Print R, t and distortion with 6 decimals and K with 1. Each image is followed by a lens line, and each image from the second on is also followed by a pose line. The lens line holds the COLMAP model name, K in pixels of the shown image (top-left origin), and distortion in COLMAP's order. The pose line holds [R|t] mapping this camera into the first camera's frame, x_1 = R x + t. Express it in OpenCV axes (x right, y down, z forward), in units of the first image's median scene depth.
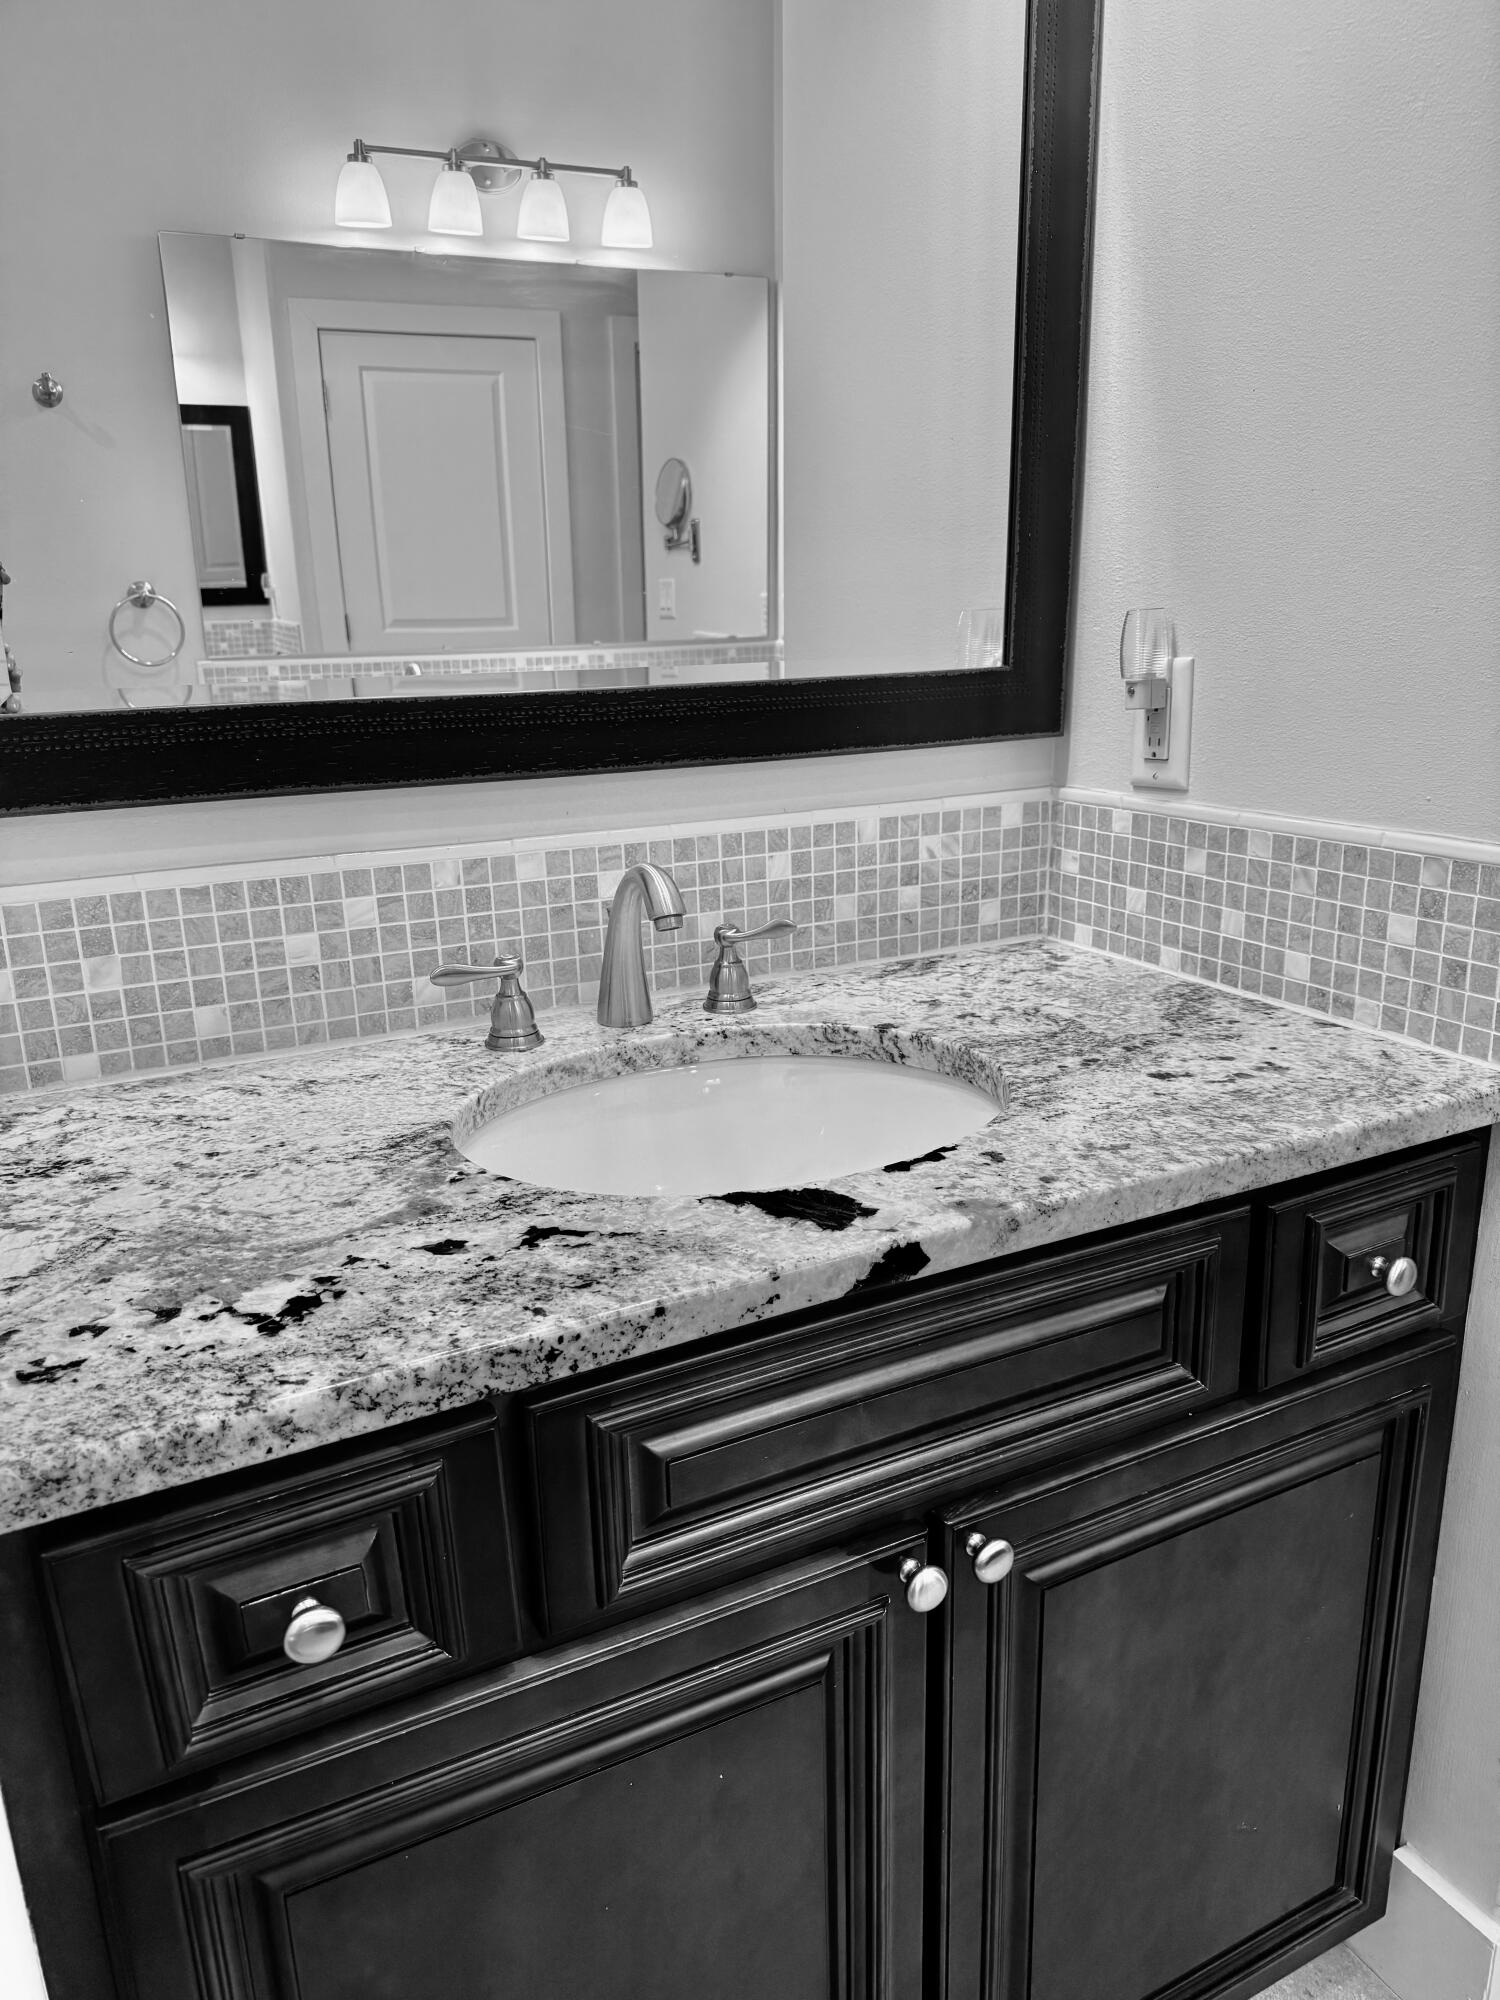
lens RADIAL K [[1396.4, 0, 750.0], [0, 1396.4, 1000.0], [0, 0, 1]] dist [0.110681, -0.176524]
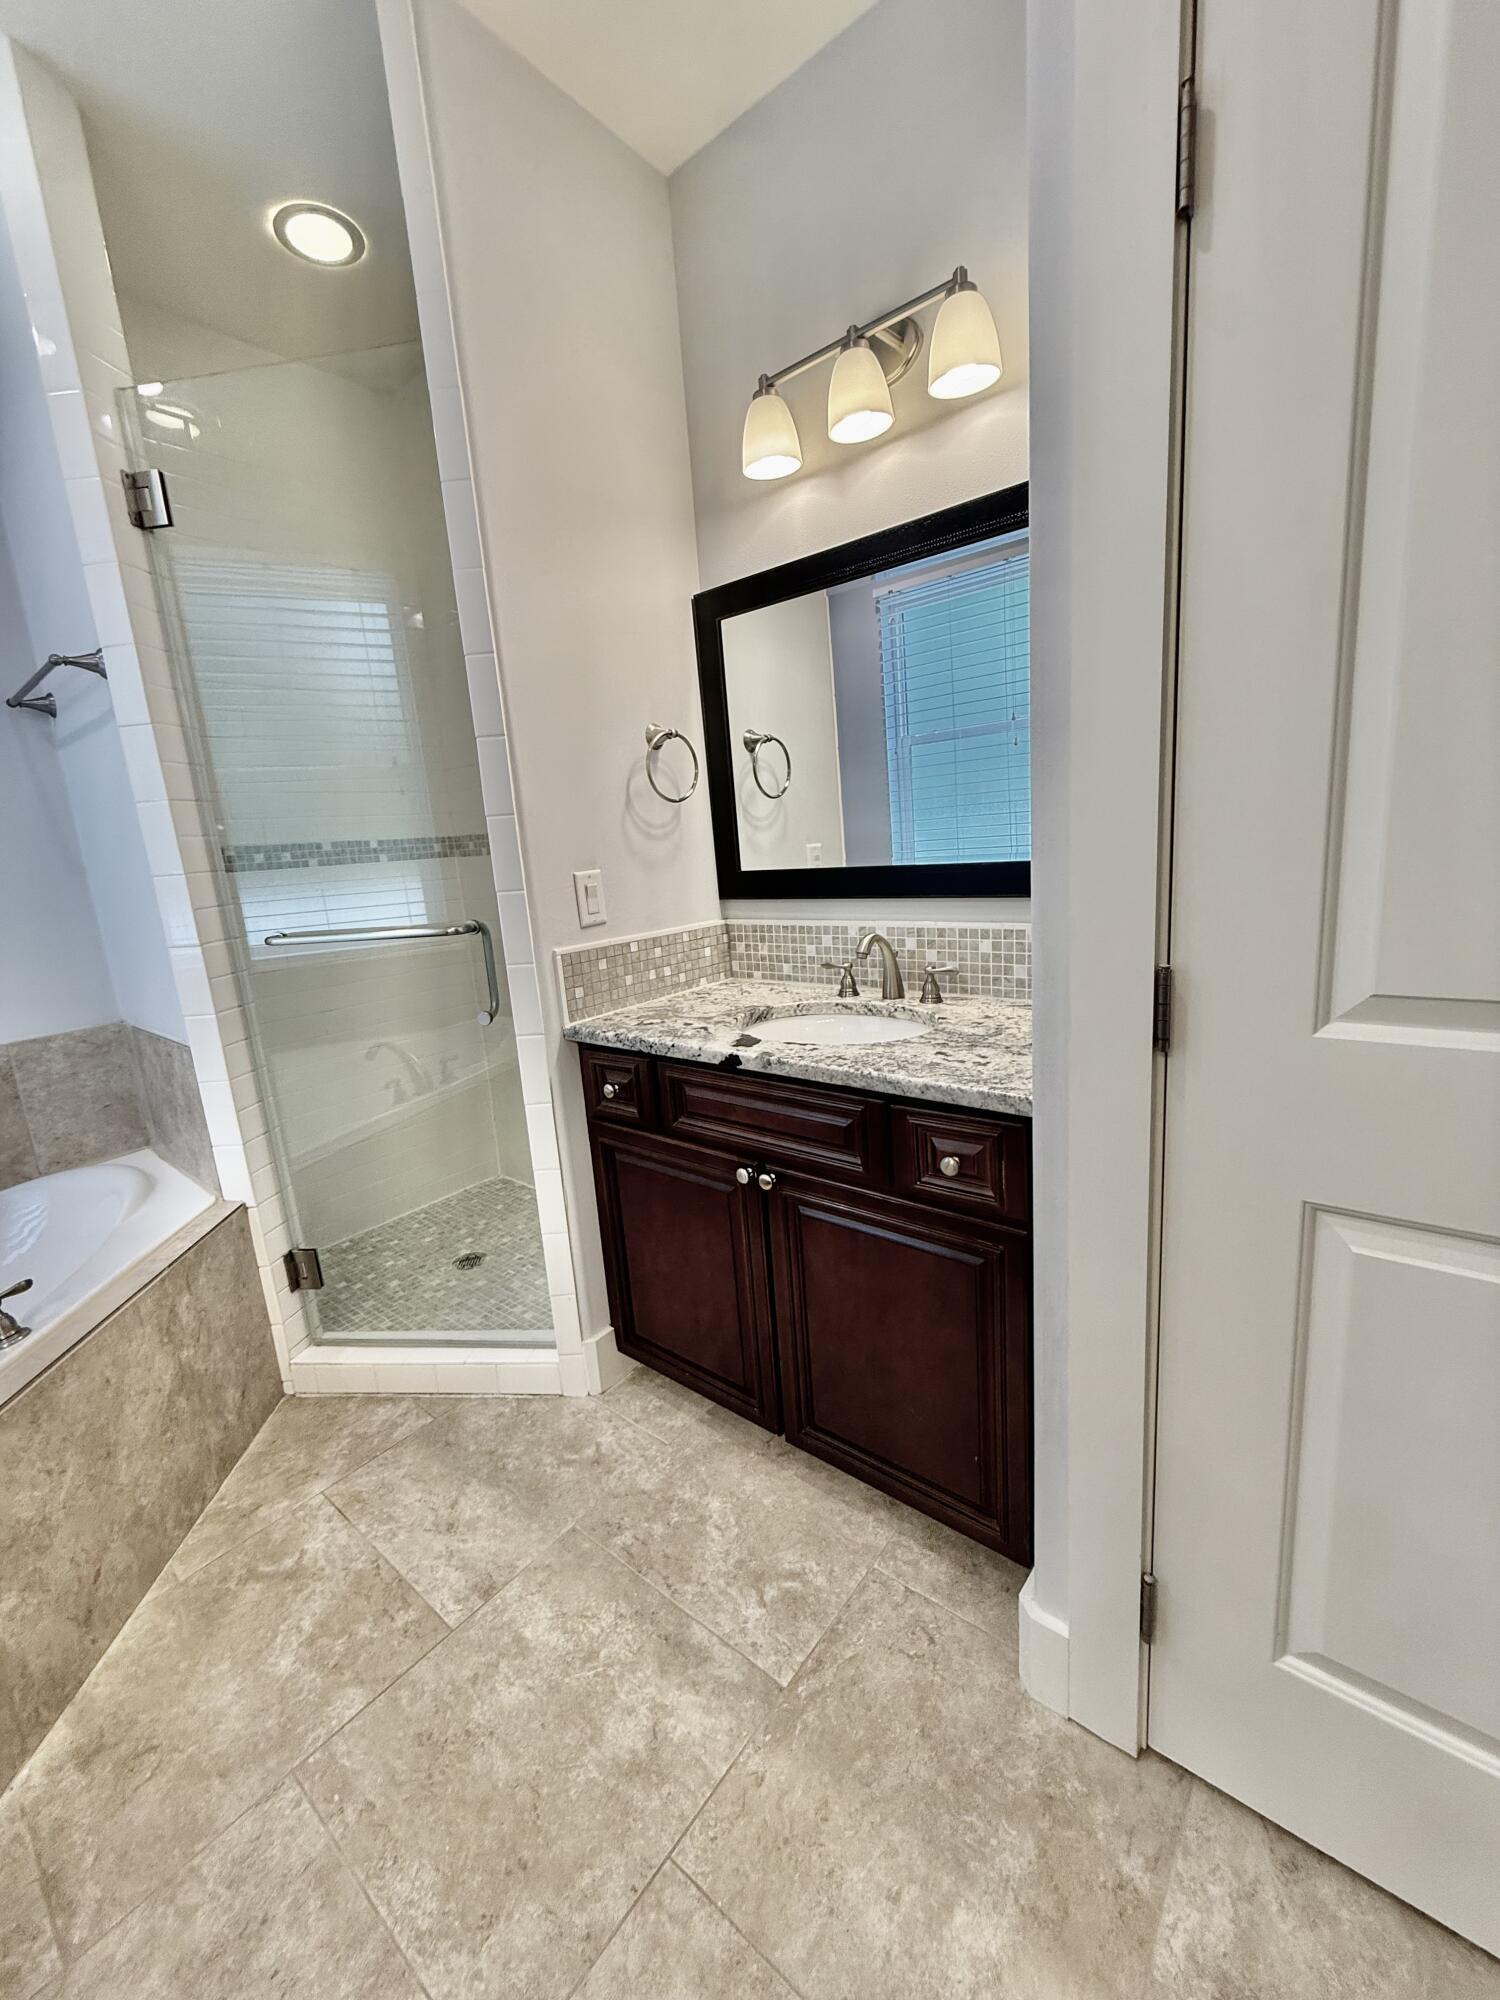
lens RADIAL K [[797.7, 0, 758.3], [0, 797.7, 992.5], [0, 0, 1]] dist [-0.001326, 0.000487]
pose [[0.405229, 0.172921, -0.897712, 1.227895], [-0.184334, 0.977236, 0.105030, -0.111521], [0.895438, 0.122918, 0.427880, 0.205467]]
